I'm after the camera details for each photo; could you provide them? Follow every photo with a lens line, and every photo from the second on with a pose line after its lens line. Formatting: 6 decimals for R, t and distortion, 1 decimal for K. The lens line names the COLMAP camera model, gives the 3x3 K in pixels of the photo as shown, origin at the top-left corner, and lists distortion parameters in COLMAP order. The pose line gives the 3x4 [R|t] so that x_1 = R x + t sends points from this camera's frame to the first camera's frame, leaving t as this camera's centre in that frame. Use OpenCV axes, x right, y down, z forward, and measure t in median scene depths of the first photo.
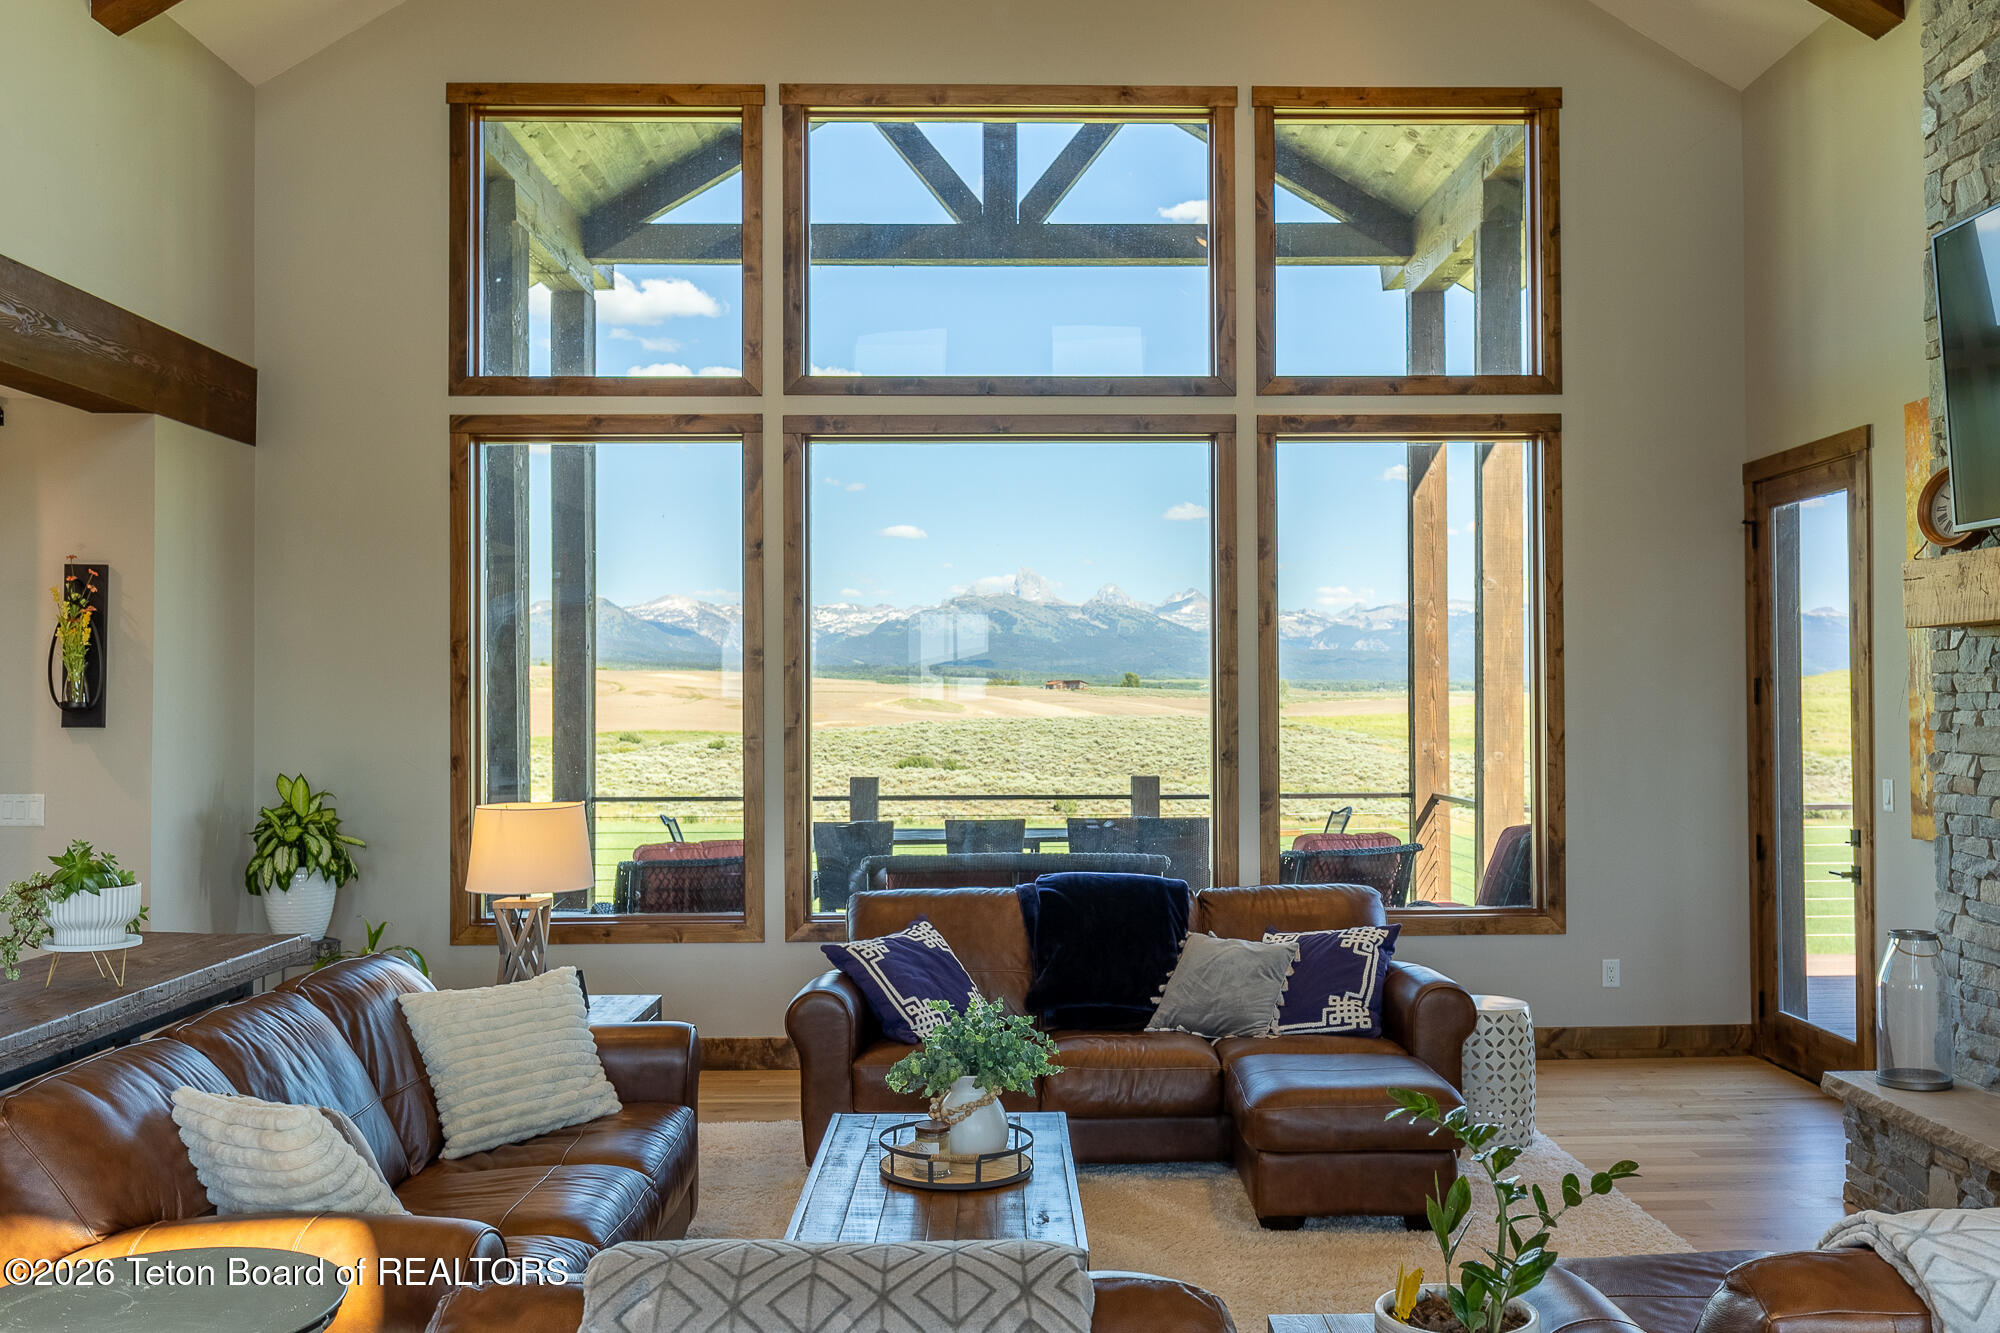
lens RADIAL K [[1801.9, 0, 1015.9], [0, 1801.9, 673.4], [0, 0, 1]] dist [0.001160, -0.011685]
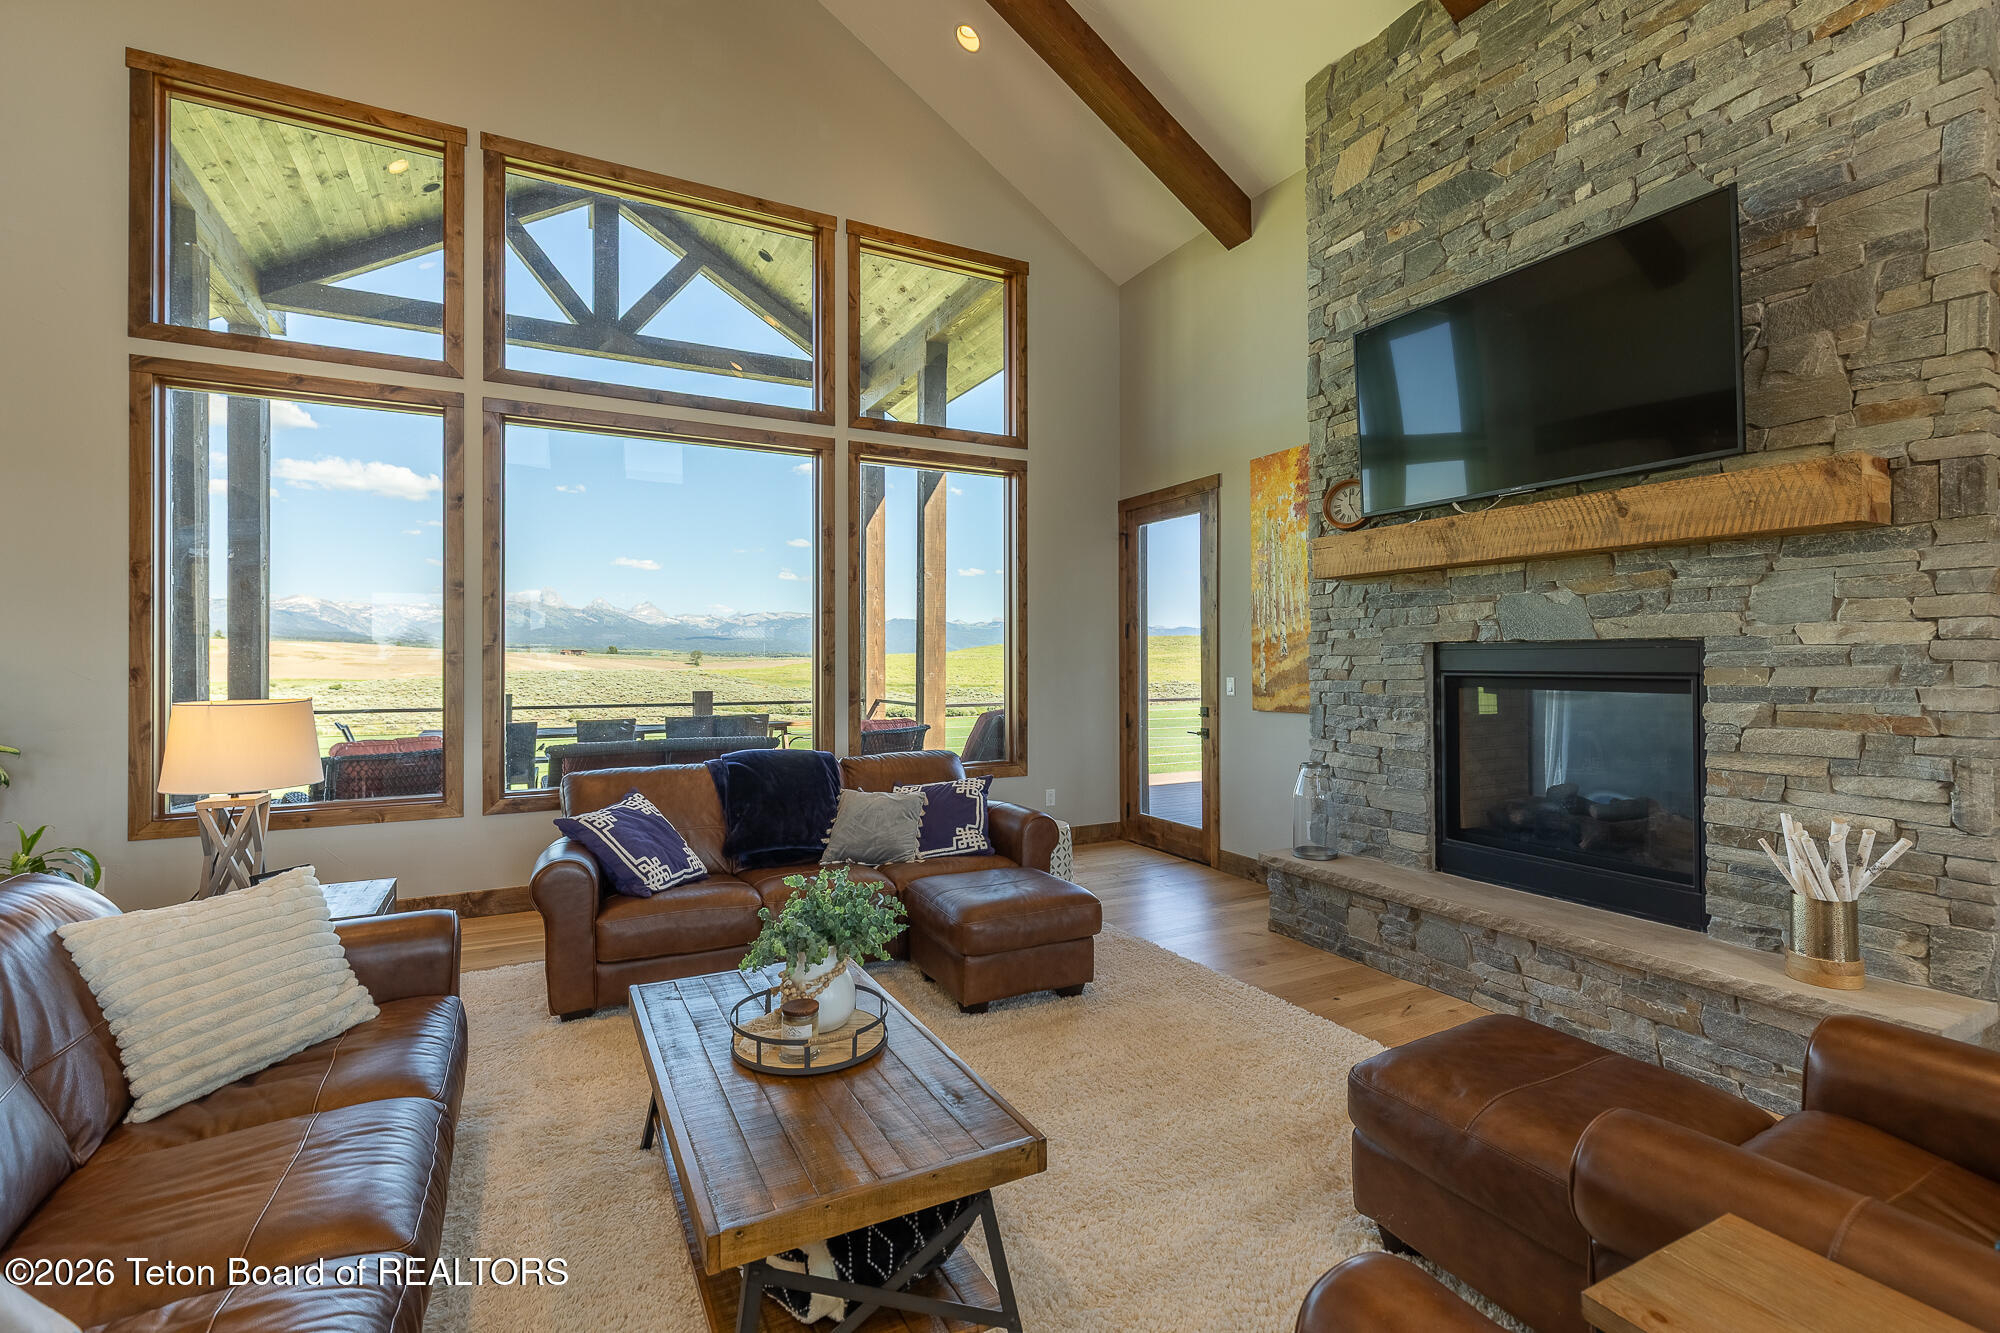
lens RADIAL K [[903.2, 0, 1000.9], [0, 903.2, 655.3], [0, 0, 1]] dist [0.004649, -0.000947]
pose [[0.891589, 0.007162, 0.452789, -0.092194], [-0.010534, 0.999932, 0.004926, 0.030235], [-0.452723, -0.009162, 0.891604, 0.273721]]
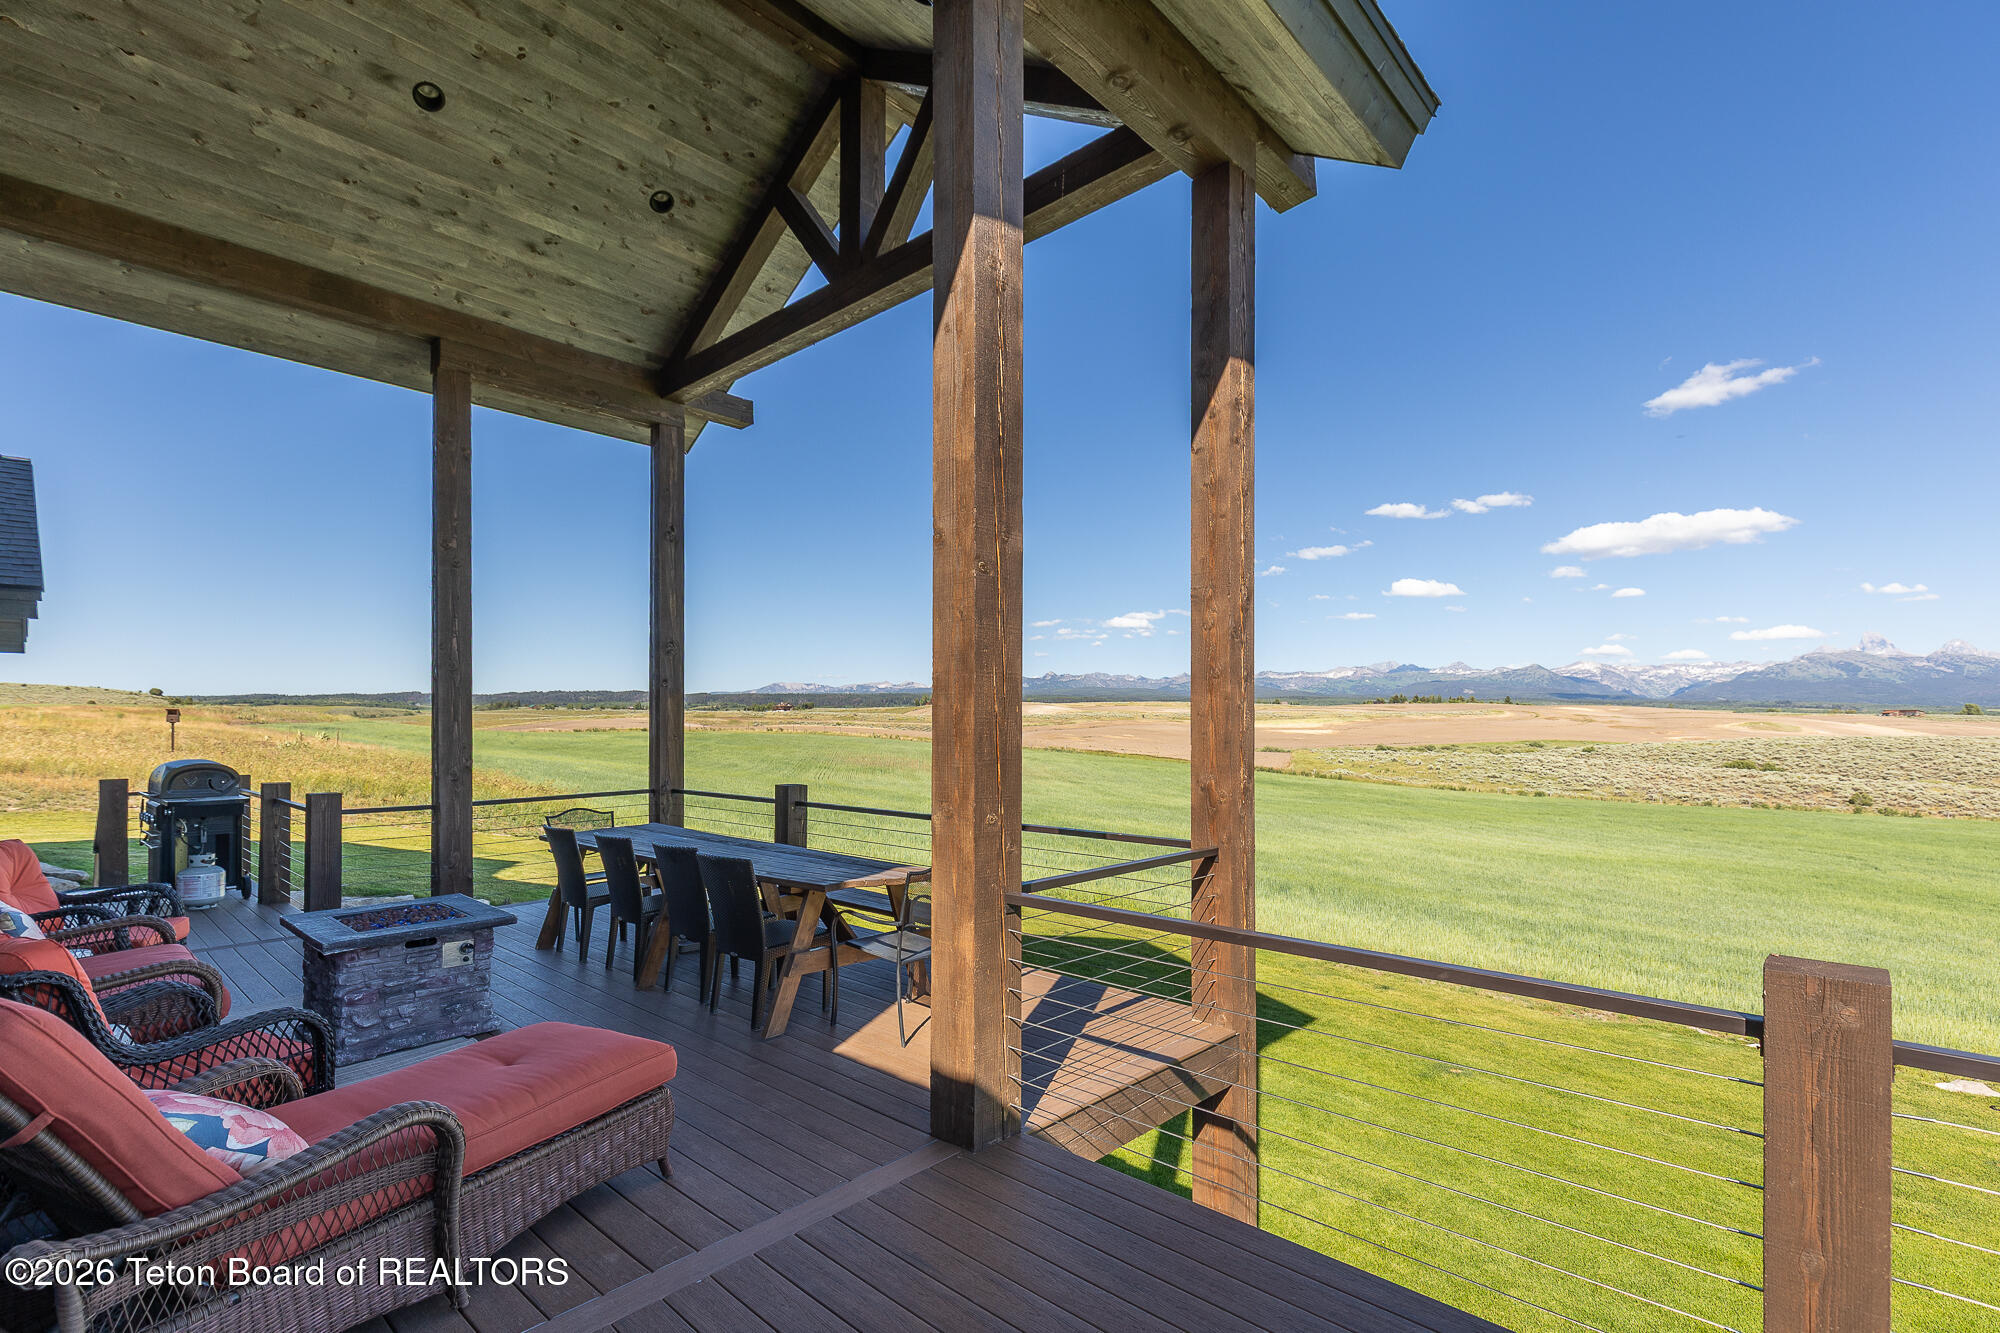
lens RADIAL K [[903.2, 0, 988.6], [0, 903.2, 720.6], [0, 0, 1]] dist [0.004649, -0.000947]
pose [[0.722870, 0.003823, -0.690974, 0.687187], [0.005756, 0.999917, 0.011554, 0.015634], [0.690960, -0.012330, 0.722787, 1.104297]]
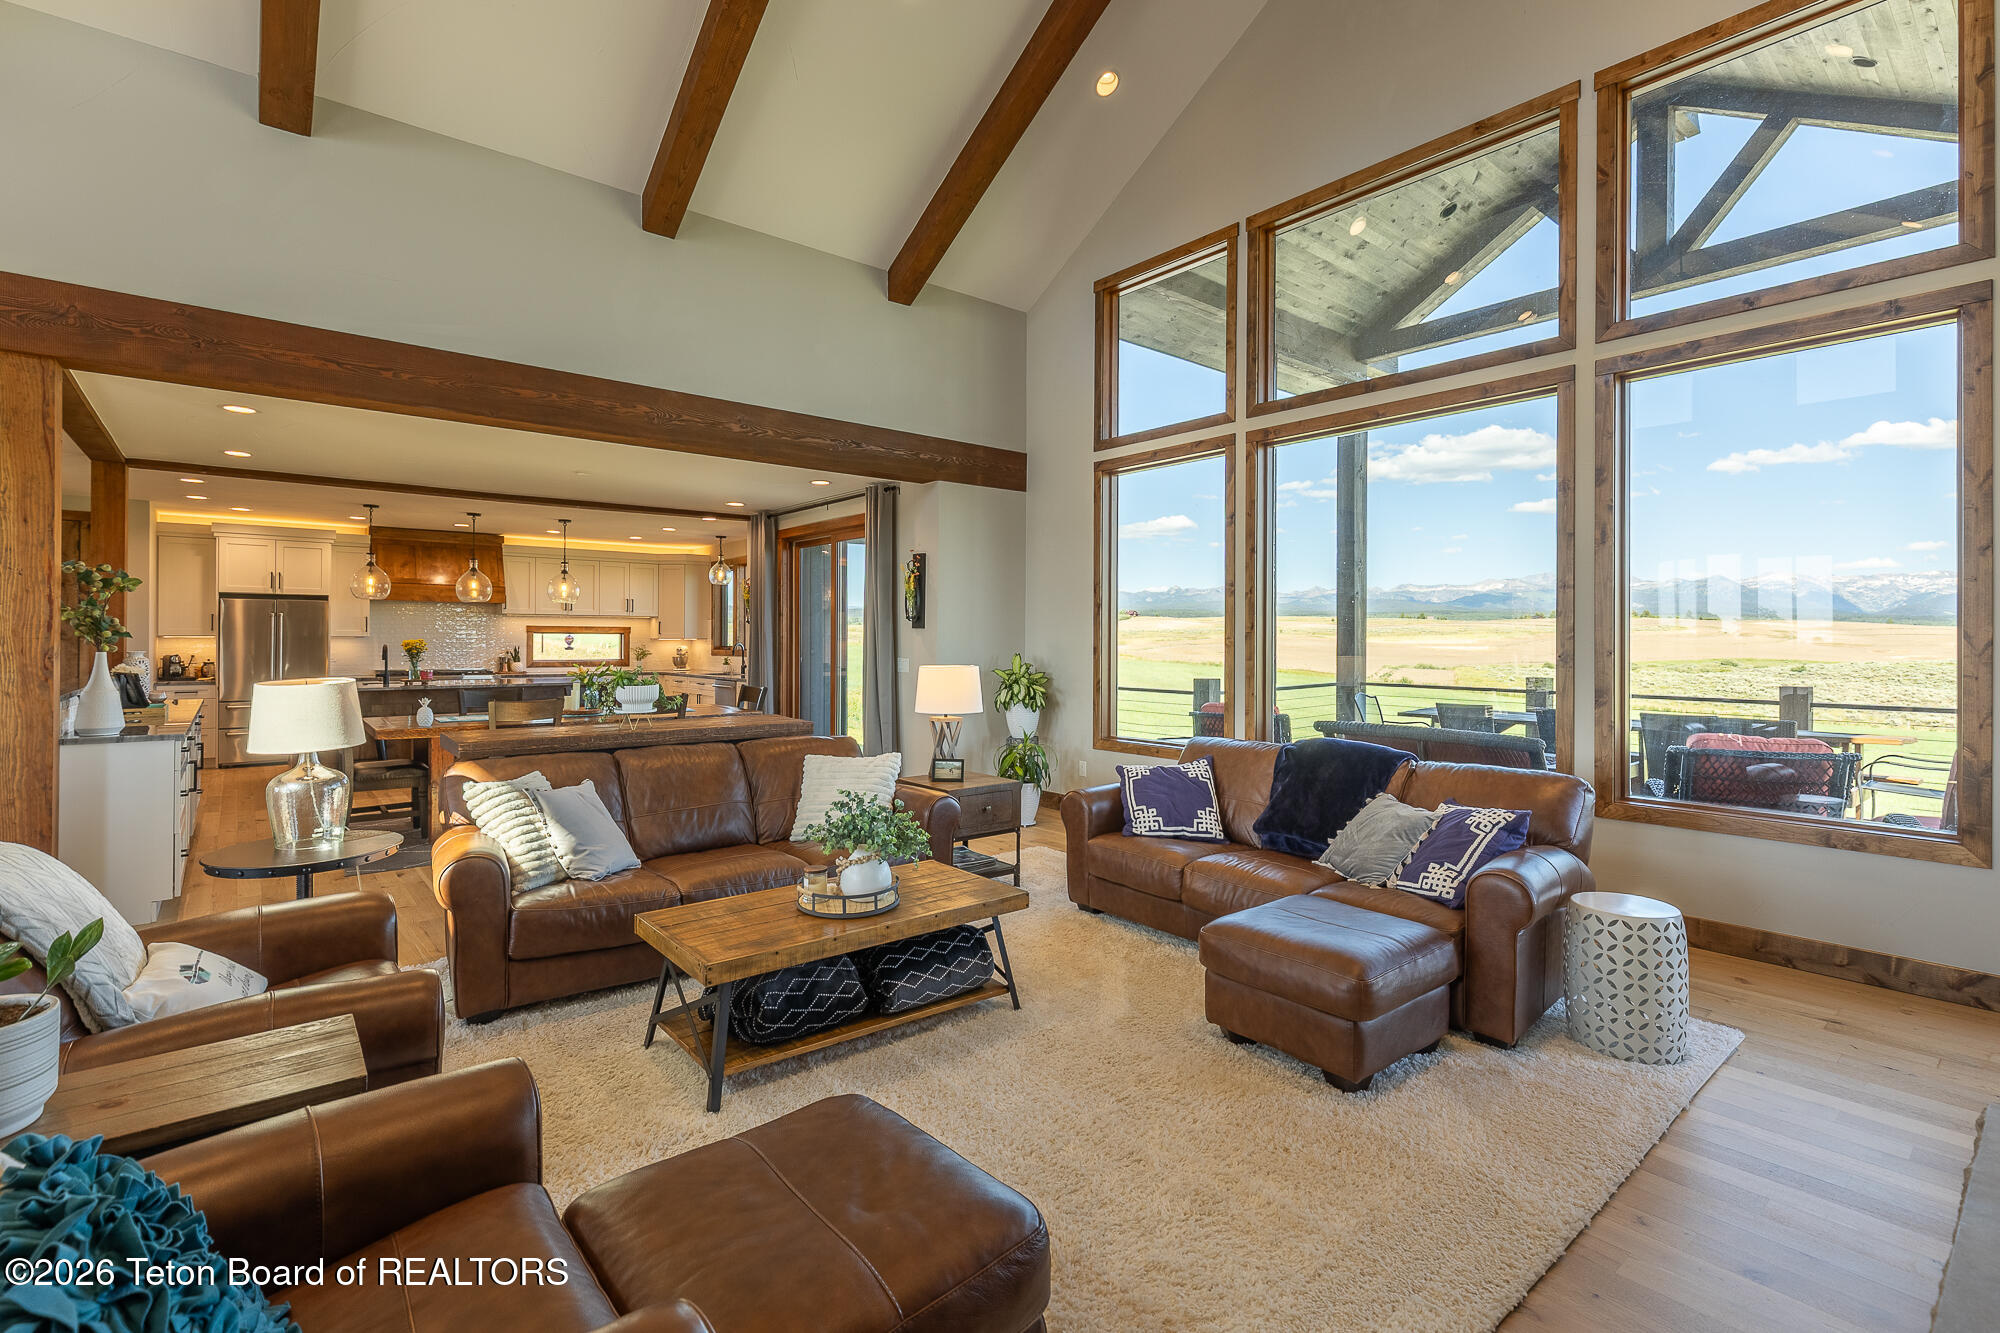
lens RADIAL K [[903.2, 0, 992.0], [0, 903.2, 632.2], [0, 0, 1]] dist [0.004649, -0.000947]
pose [[0.622792, 0.003606, -0.782379, 0.347092], [0.004041, 0.999961, 0.007825, 0.023342], [0.782377, -0.008035, 0.622754, 0.342129]]
